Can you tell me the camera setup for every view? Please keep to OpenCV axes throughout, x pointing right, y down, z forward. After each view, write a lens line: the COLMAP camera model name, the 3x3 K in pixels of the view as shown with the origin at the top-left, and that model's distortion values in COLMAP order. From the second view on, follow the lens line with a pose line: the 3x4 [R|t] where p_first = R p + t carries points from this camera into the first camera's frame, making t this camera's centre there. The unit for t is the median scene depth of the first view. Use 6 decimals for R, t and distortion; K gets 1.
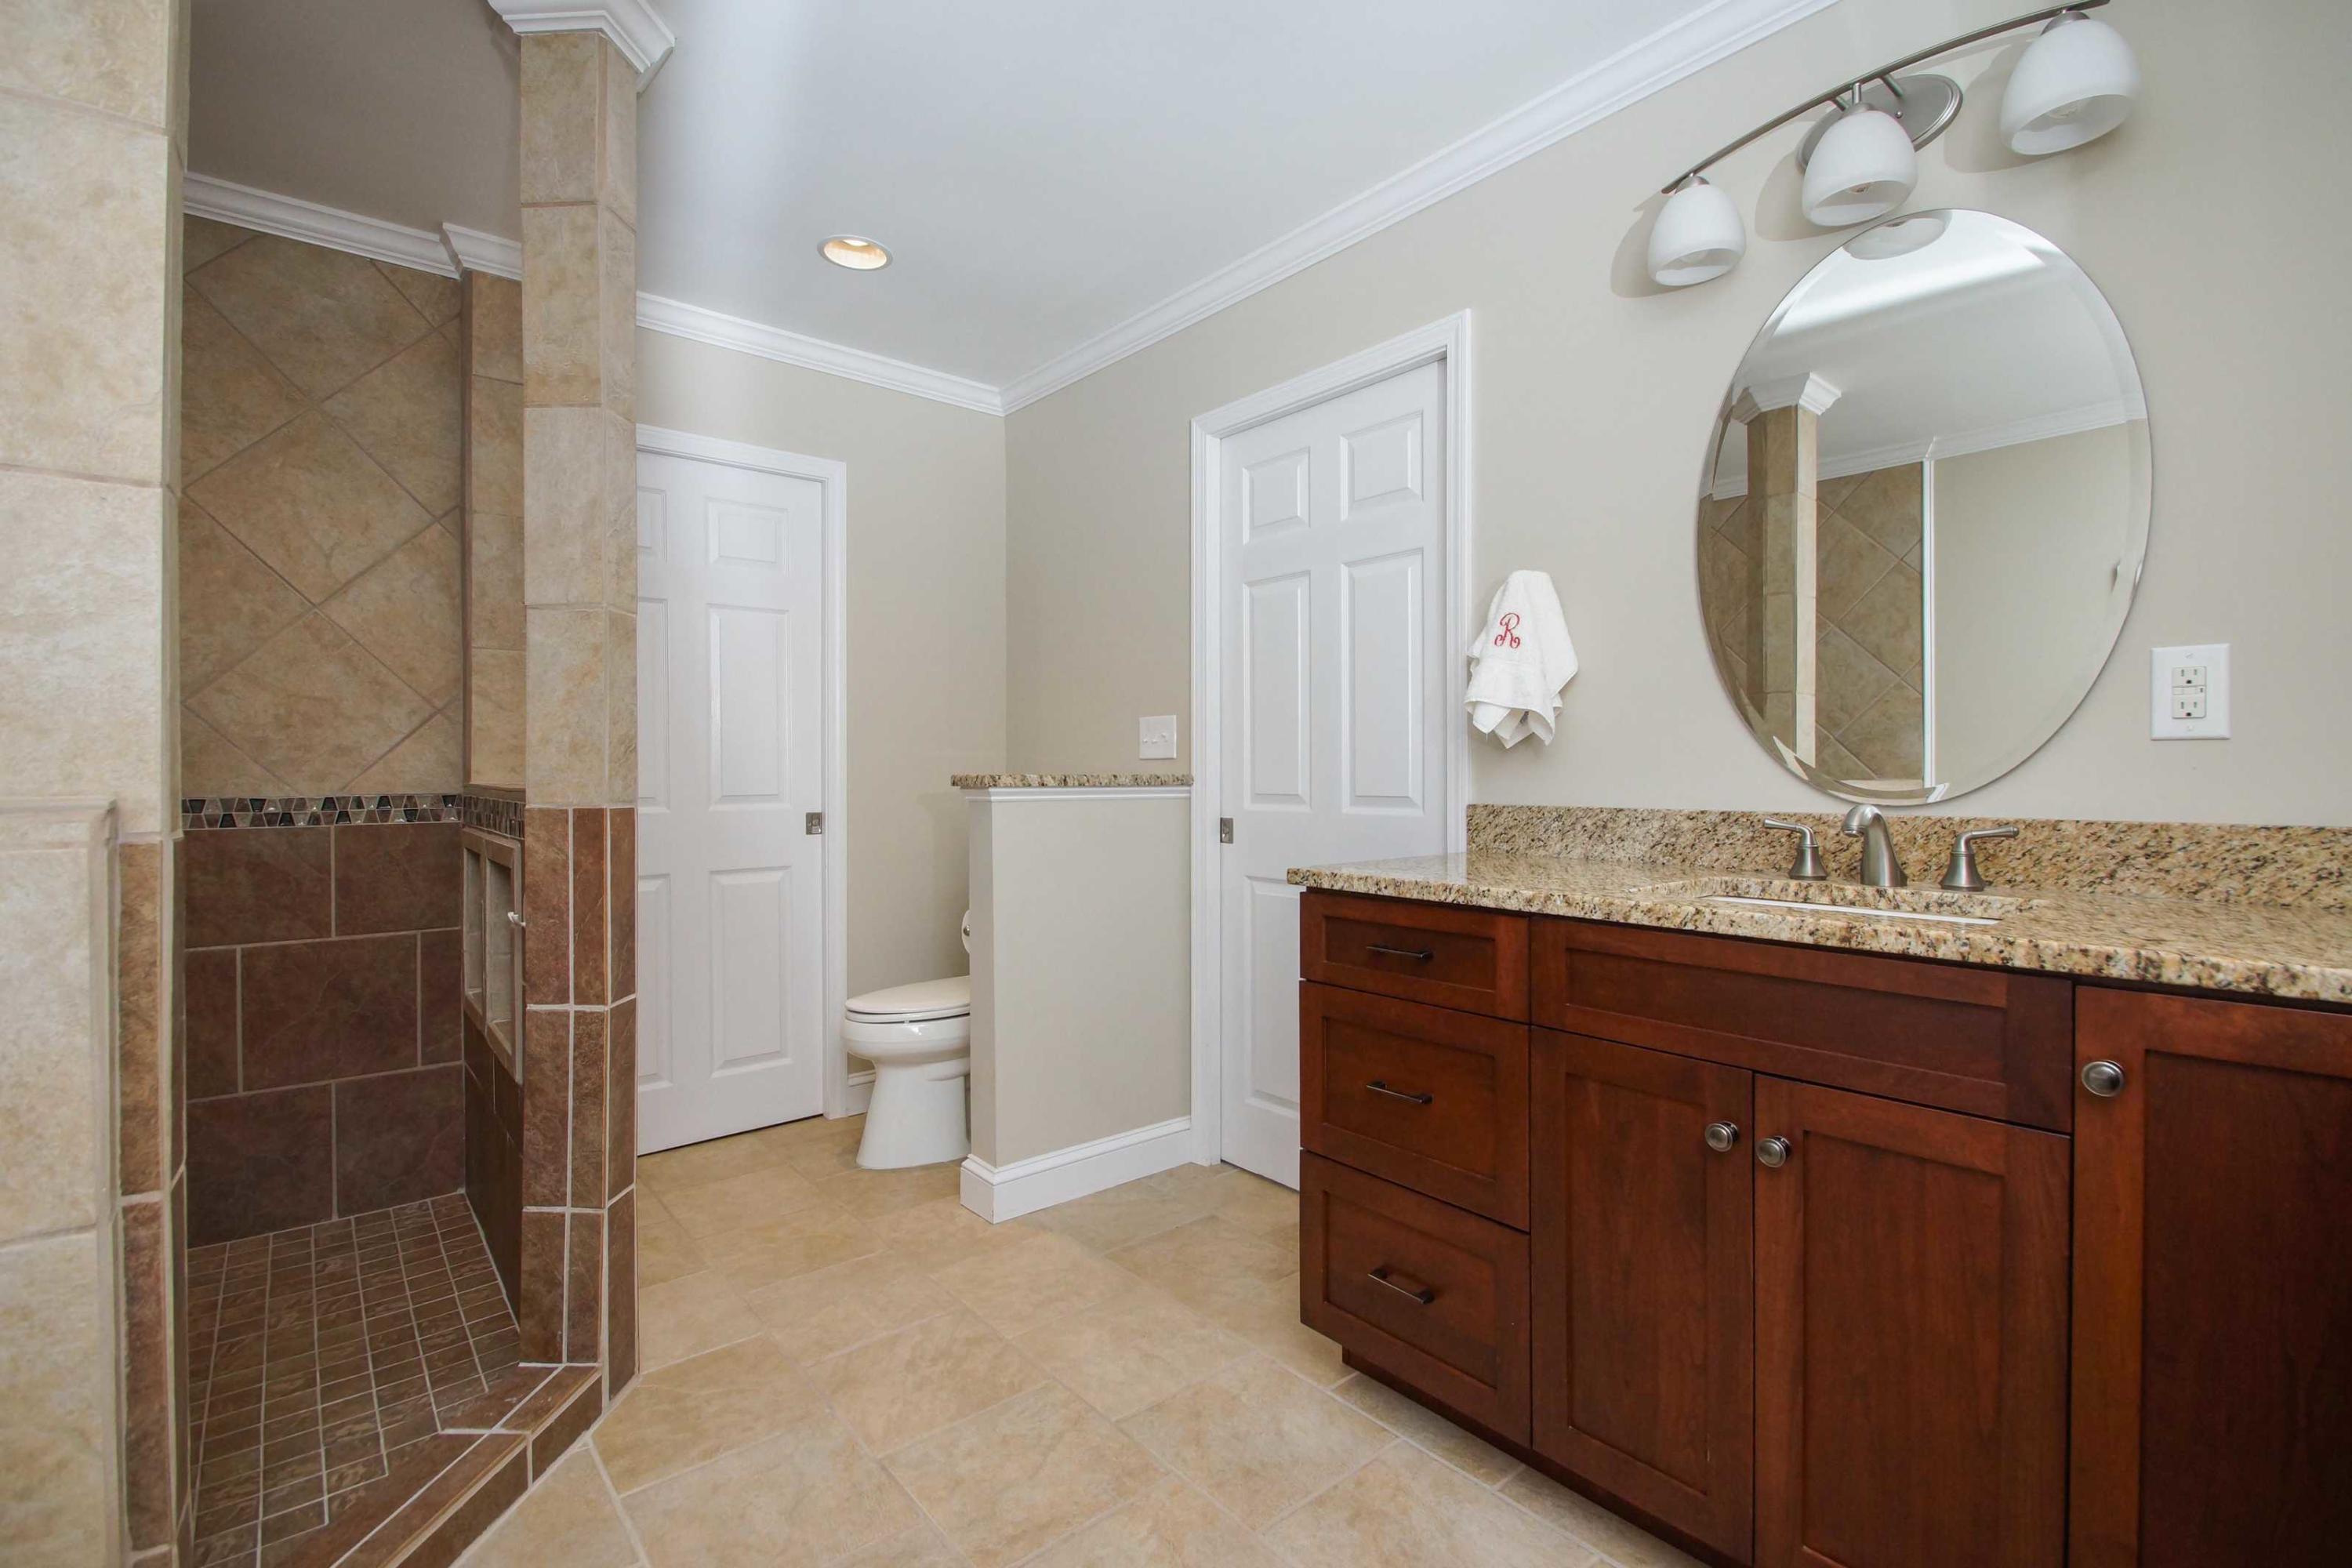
lens RADIAL K [[1051.0, 0, 1176.2], [0, 1051.0, 778.4], [0, 0, 1]] dist [-0.009384, -0.001133]
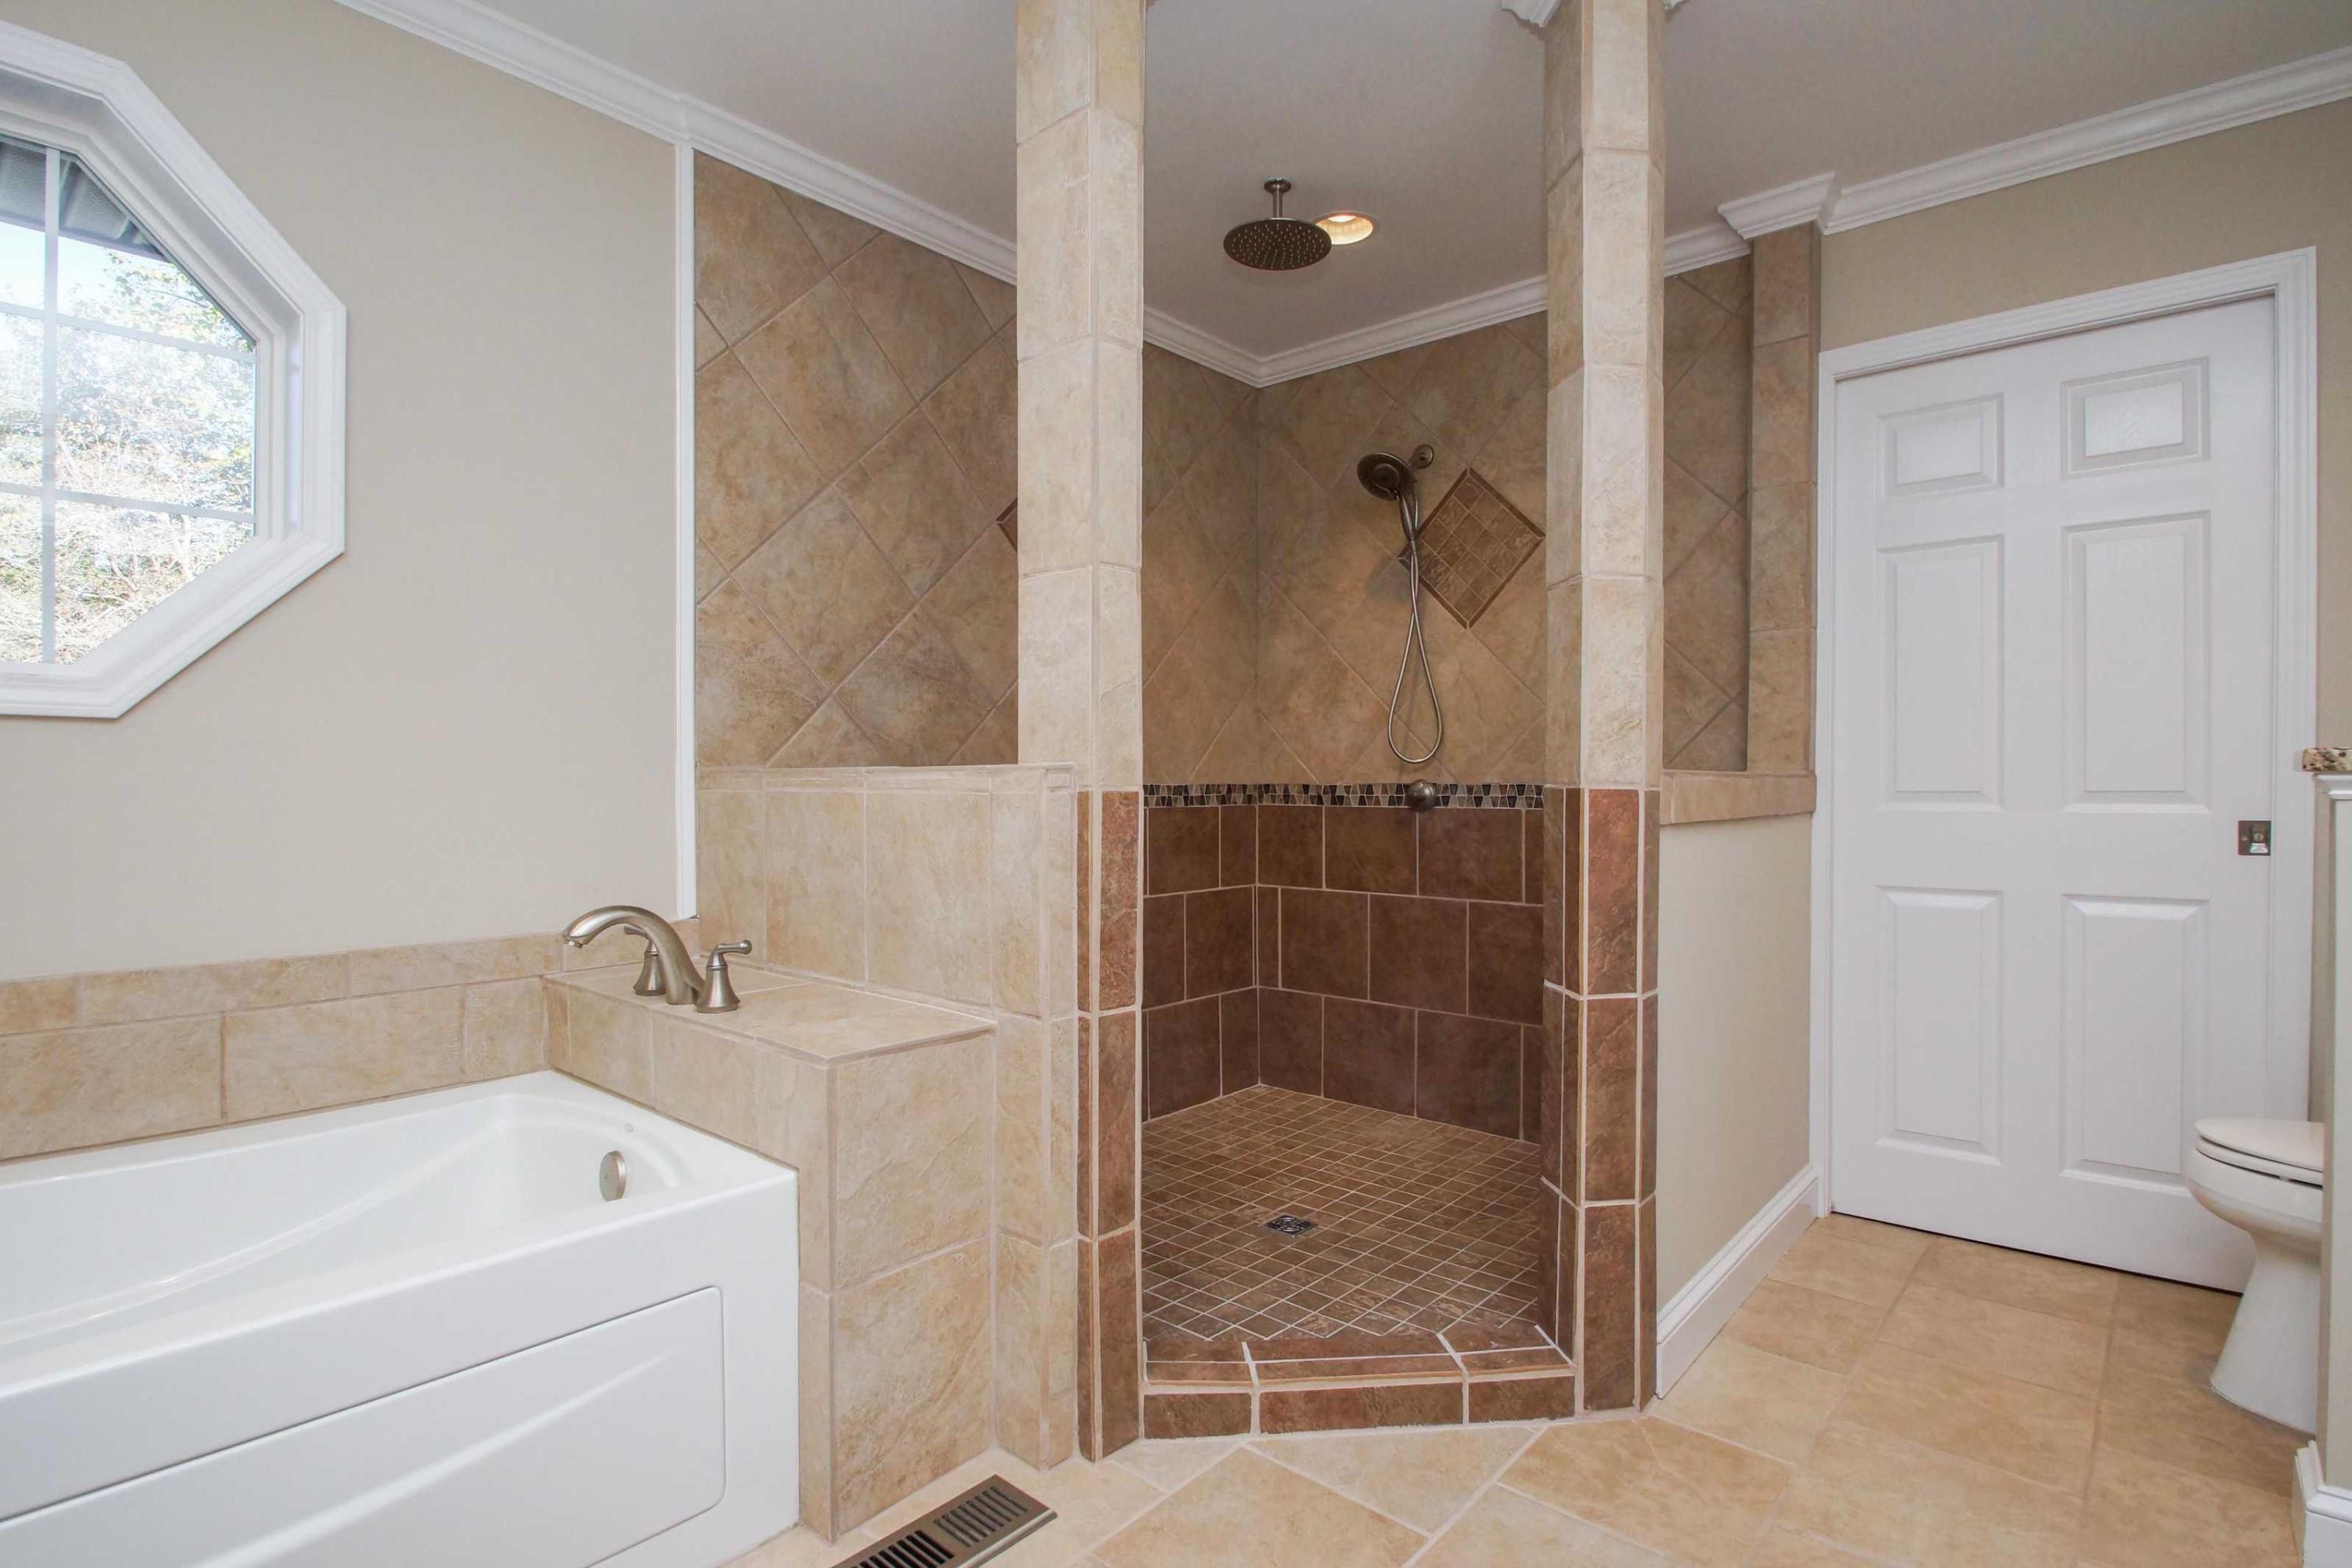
lens RADIAL K [[1136.6, 0, 1178.8], [0, 1136.6, 789.1], [0, 0, 1]] dist [-0.003012, -0.001526]
pose [[0.154069, 0.019859, -0.987861, 0.381843], [0.003816, 0.999779, 0.020694, -0.004394], [0.988053, -0.006958, 0.153959, 0.414010]]
